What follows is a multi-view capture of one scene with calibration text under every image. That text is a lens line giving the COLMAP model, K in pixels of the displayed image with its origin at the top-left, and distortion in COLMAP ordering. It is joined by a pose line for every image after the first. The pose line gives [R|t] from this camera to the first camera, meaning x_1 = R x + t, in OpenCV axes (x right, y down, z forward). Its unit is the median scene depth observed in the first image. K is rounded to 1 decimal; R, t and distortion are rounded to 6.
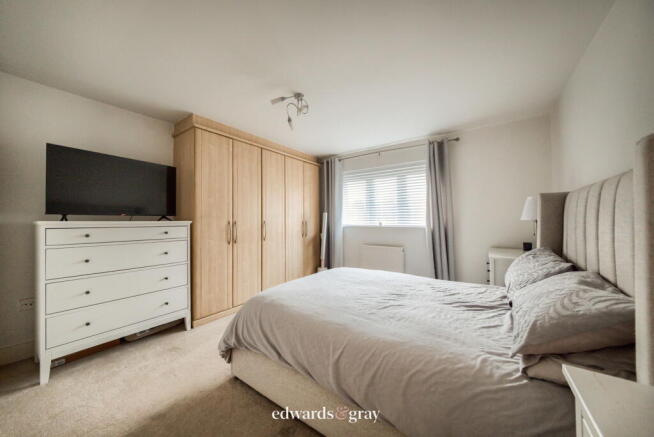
lens RADIAL K [[238.5, 0, 325.3], [0, 238.5, 226.5], [0, 0, 1]] dist [-0.000232, 0.000037]
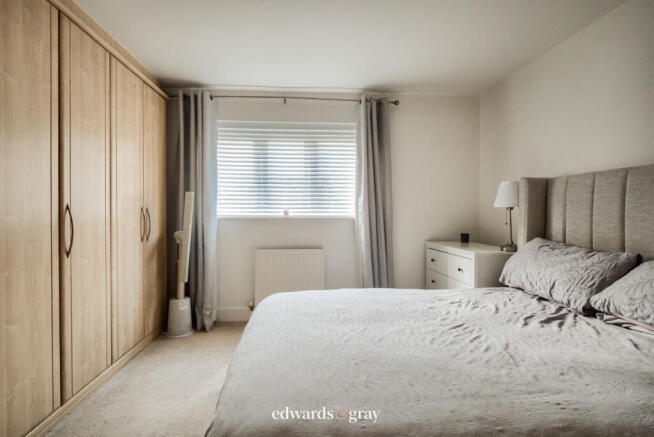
lens RADIAL K [[321.1, 0, 327.0], [0, 321.1, 218.5], [0, 0, 1]] dist [-0.003393, -0.000406]
pose [[0.759645, -0.011248, 0.650241, -0.267574], [0.012464, 0.999919, 0.002737, 0.001662], [-0.650219, 0.006026, 0.759723, 0.329831]]
